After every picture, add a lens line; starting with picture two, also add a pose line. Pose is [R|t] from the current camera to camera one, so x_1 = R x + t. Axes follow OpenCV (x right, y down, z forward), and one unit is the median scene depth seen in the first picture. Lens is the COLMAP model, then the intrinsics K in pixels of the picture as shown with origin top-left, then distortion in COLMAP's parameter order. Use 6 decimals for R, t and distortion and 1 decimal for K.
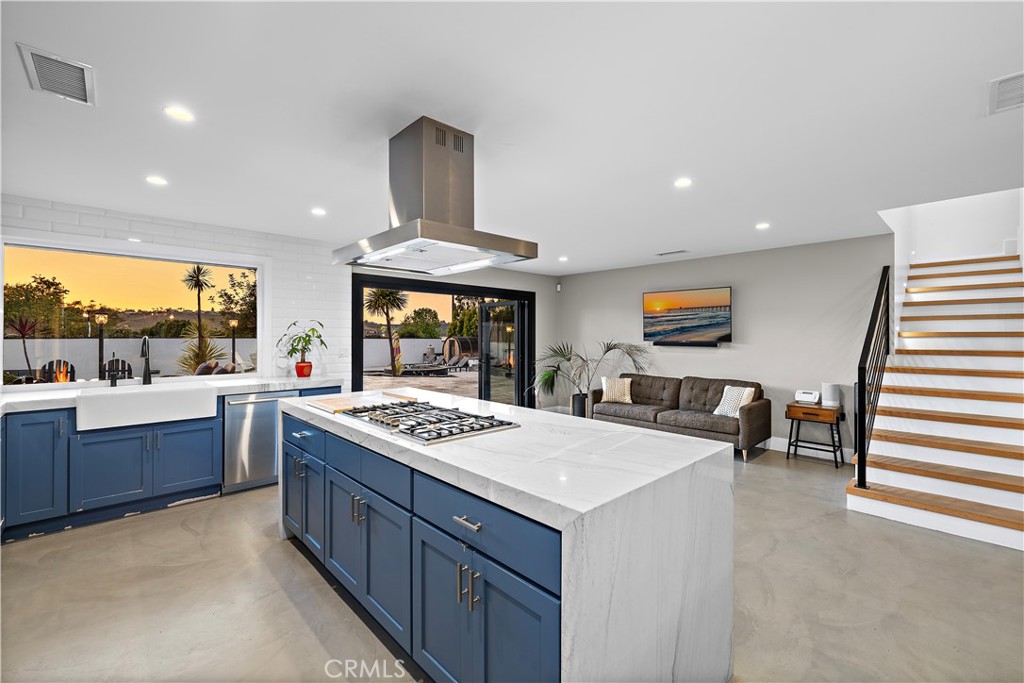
lens RADIAL K [[430.1, 0, 515.3], [0, 430.1, 335.2], [0, 0, 1]] dist [0.000830, 0.000997]
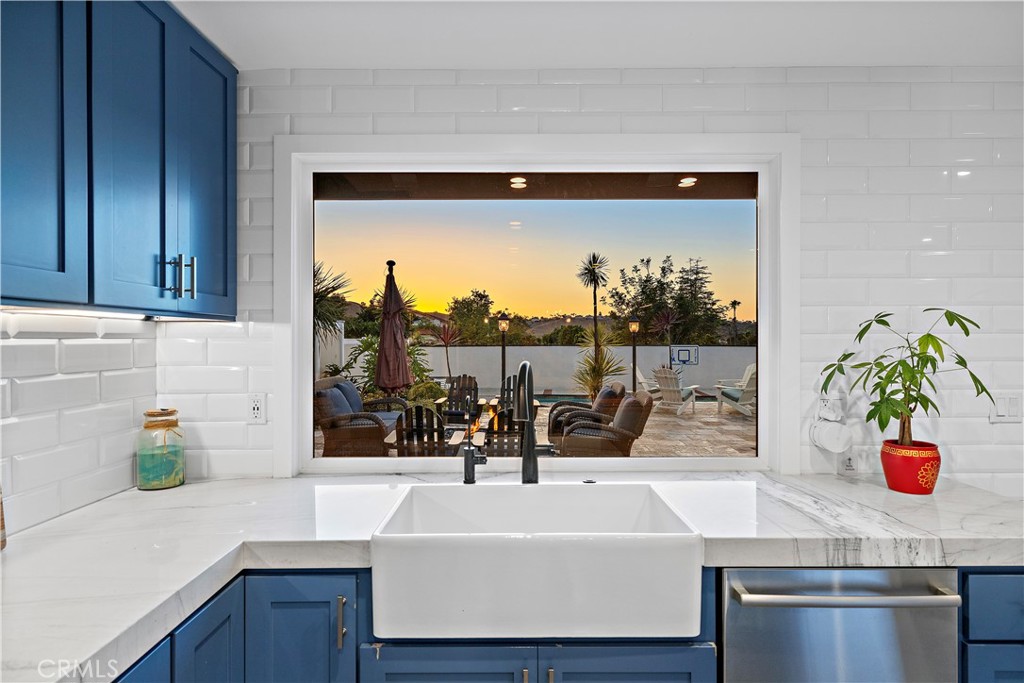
lens RADIAL K [[549.4, 0, 515.0], [0, 549.4, 347.0], [0, 0, 1]] dist [-0.000170, -0.000638]
pose [[0.720086, 0.002445, -0.693880, -0.280003], [0.006161, 0.999932, 0.009917, -0.008546], [0.693857, -0.011416, 0.720022, 0.342147]]
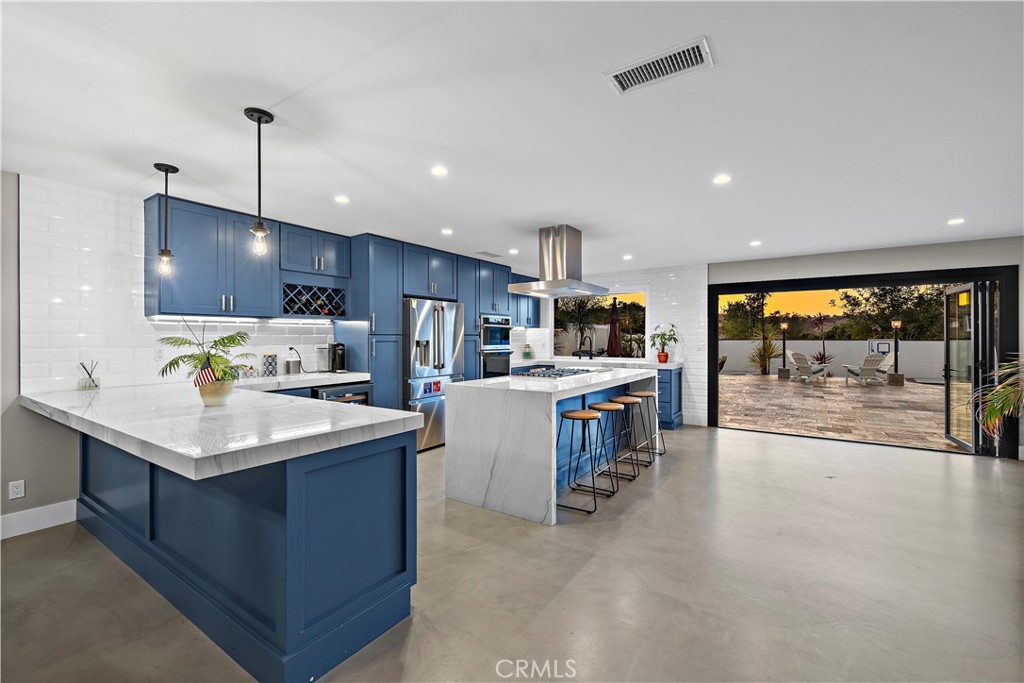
lens RADIAL K [[430.1, 0, 513.9], [0, 430.1, 338.9], [0, 0, 1]] dist [0.000830, 0.000997]
pose [[0.211684, -0.002397, -0.977335, 0.555945], [0.002638, 0.999995, -0.001881, 0.011836], [0.977335, -0.002180, 0.211689, 0.128633]]
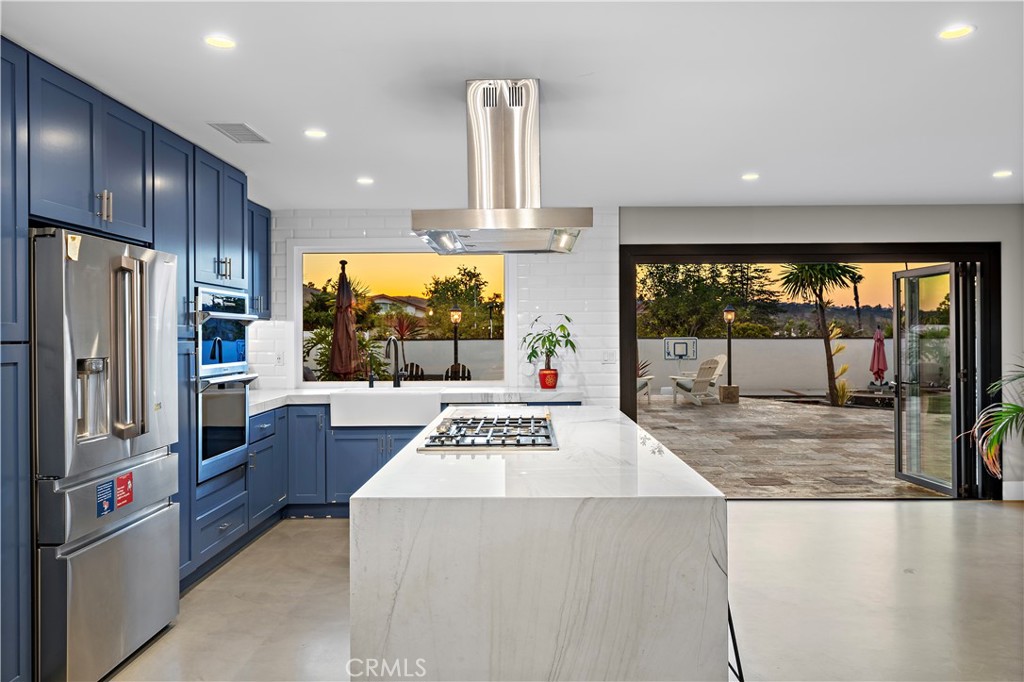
lens RADIAL K [[766.5, 0, 514.8], [0, 766.5, 339.5], [0, 0, 1]] dist [0.009625, -0.003334]
pose [[0.713090, -0.003929, -0.701062, 0.283702], [0.009711, 0.999944, 0.004274, 0.002233], [0.701005, -0.009855, 0.713088, -0.011652]]
